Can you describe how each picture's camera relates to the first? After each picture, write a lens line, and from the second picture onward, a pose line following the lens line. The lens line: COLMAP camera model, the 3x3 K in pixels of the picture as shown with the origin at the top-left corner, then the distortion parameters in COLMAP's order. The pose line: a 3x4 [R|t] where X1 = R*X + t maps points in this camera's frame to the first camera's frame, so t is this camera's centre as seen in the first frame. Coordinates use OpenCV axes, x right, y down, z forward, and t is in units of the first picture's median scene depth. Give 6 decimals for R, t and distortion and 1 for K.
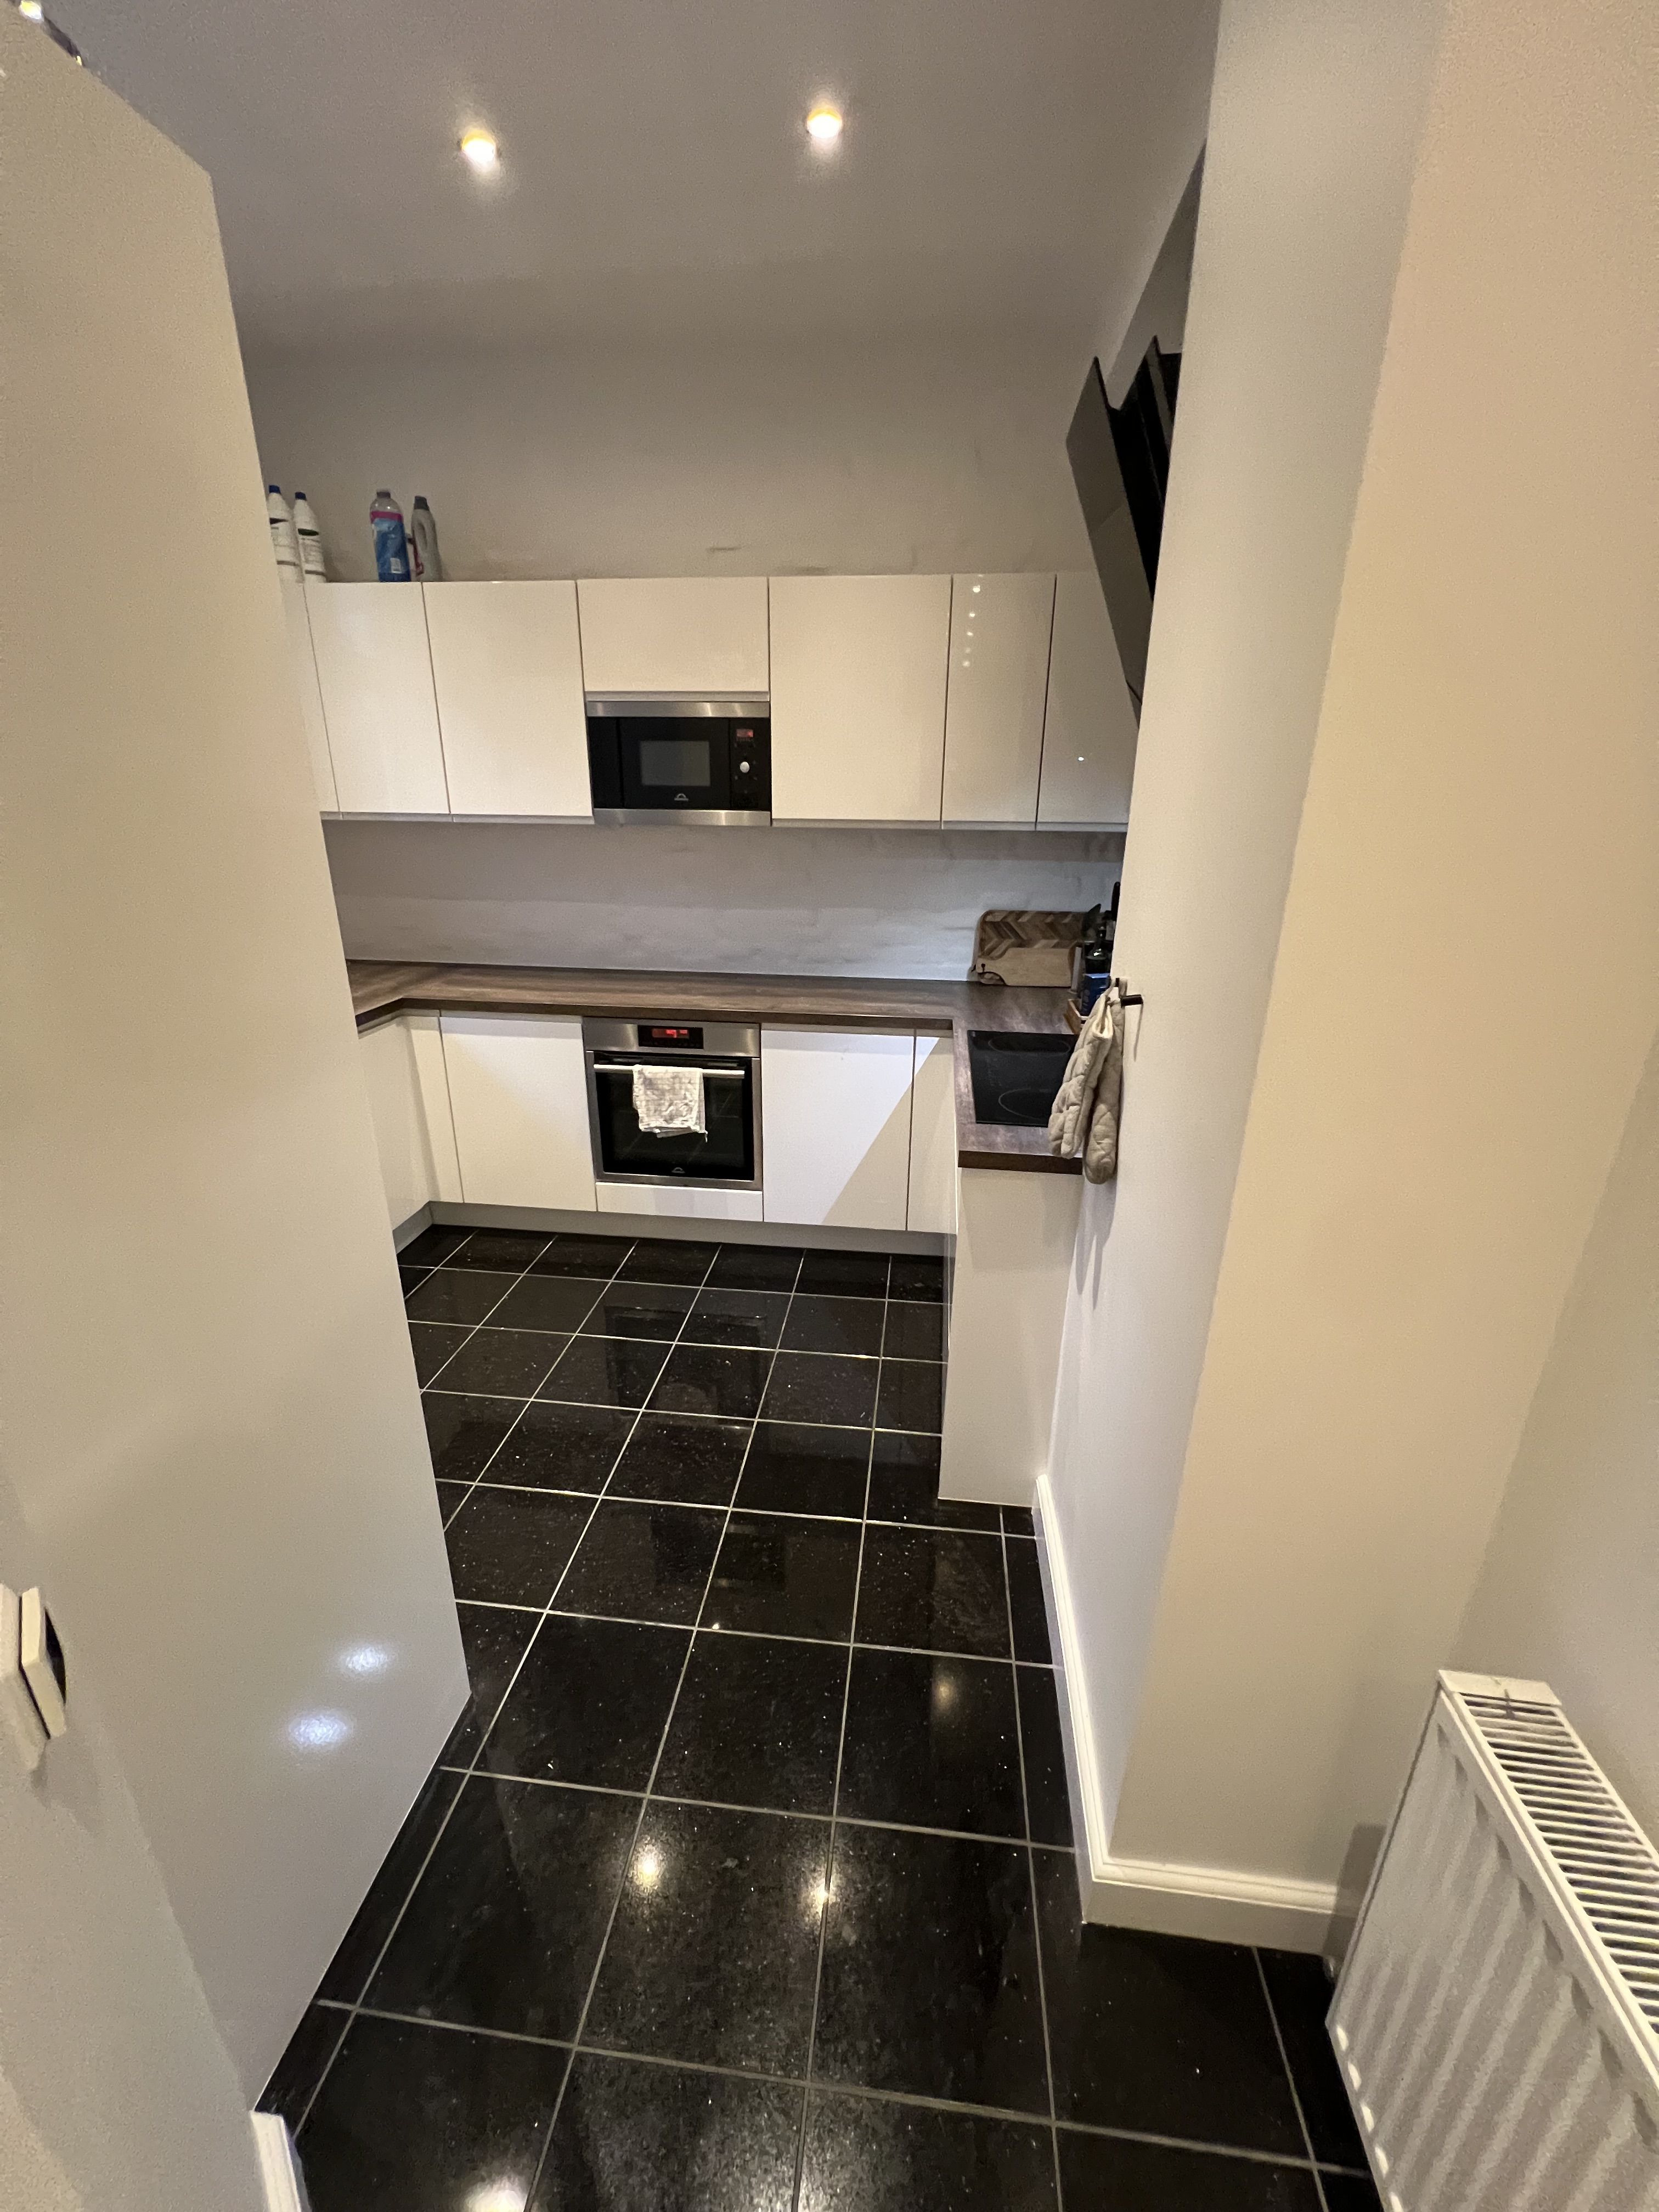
lens RADIAL K [[881.1, 0, 831.5], [0, 881.1, 1104.7], [0, 0, 1]] dist [-0.002502, 0.000190]
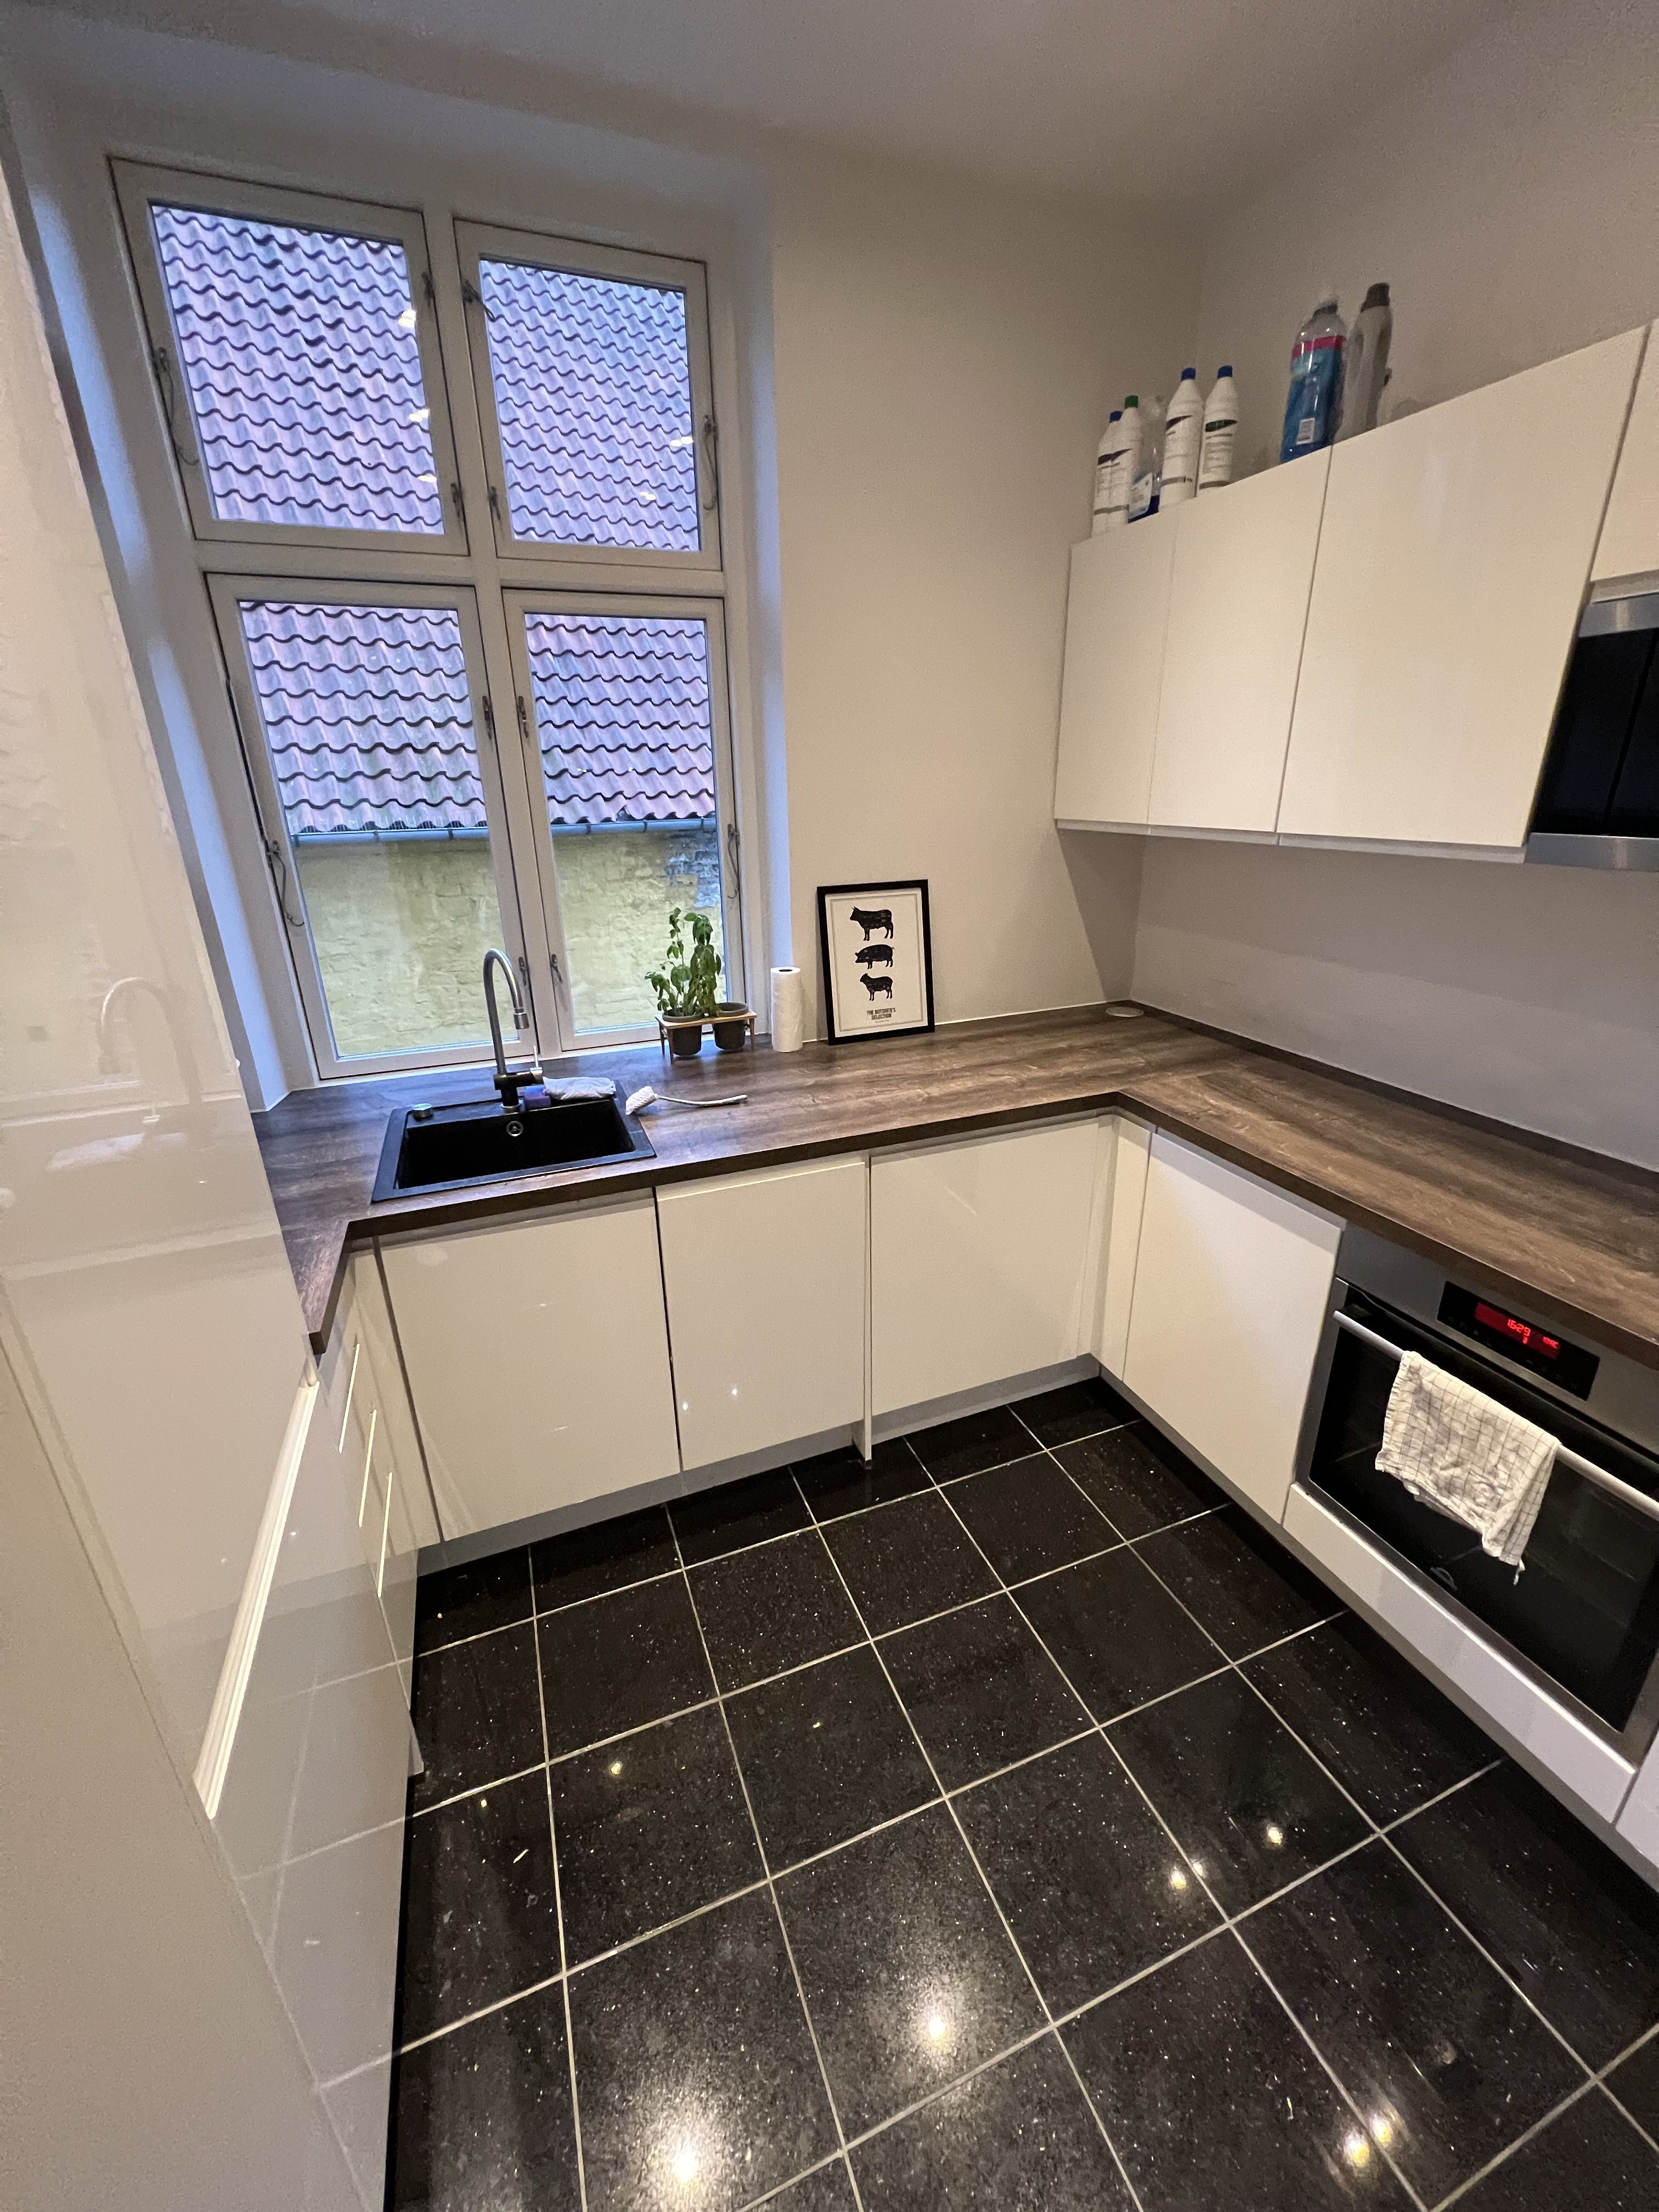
lens RADIAL K [[881.1, 0, 830.0], [0, 881.1, 1106.3], [0, 0, 1]] dist [-0.002502, 0.000190]
pose [[0.471160, 0.289241, -0.833276, -0.002841], [-0.267533, 0.947065, 0.177467, -0.176163], [0.840496, 0.139314, 0.523600, 0.441506]]
